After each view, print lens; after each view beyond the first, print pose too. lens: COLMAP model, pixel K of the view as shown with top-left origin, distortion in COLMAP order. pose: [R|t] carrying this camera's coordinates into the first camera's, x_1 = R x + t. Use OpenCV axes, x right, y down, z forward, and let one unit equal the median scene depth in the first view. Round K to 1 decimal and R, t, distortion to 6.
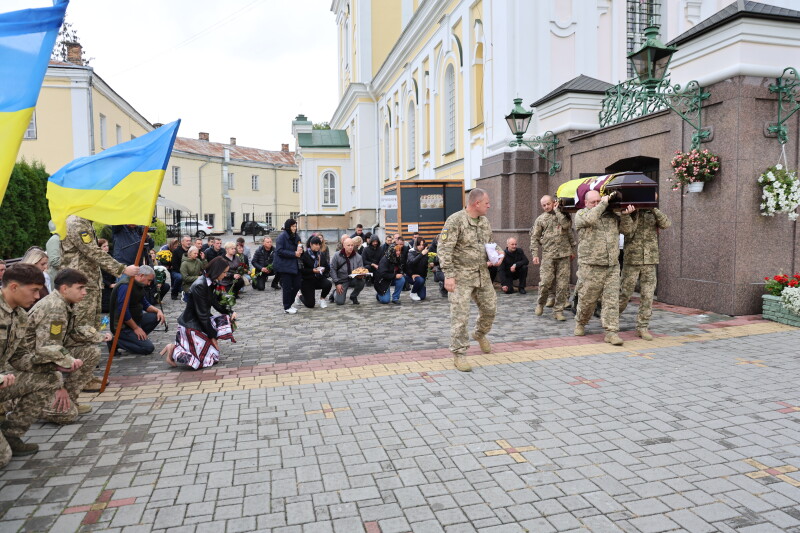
lens RADIAL K [[502.4, 0, 400.0], [0, 502.4, 266.5], [0, 0, 1]] dist [-0.002856, -0.002547]
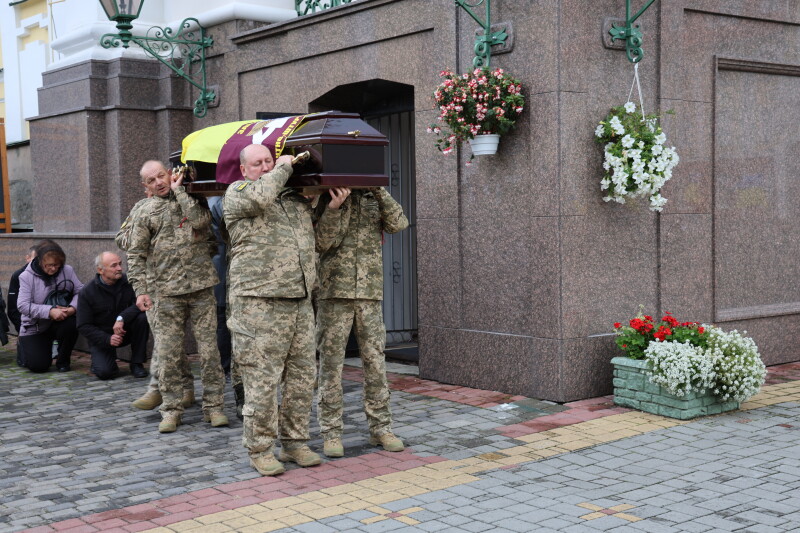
lens RADIAL K [[1126.8, 0, 400.0], [0, 1126.8, 266.5], [0, 0, 1]] dist [-0.000559, -0.002505]
pose [[0.895681, -0.021537, 0.444176, 0.053946], [0.039776, 0.998703, -0.031783, -0.004771], [-0.442915, 0.046135, 0.895376, 0.108110]]
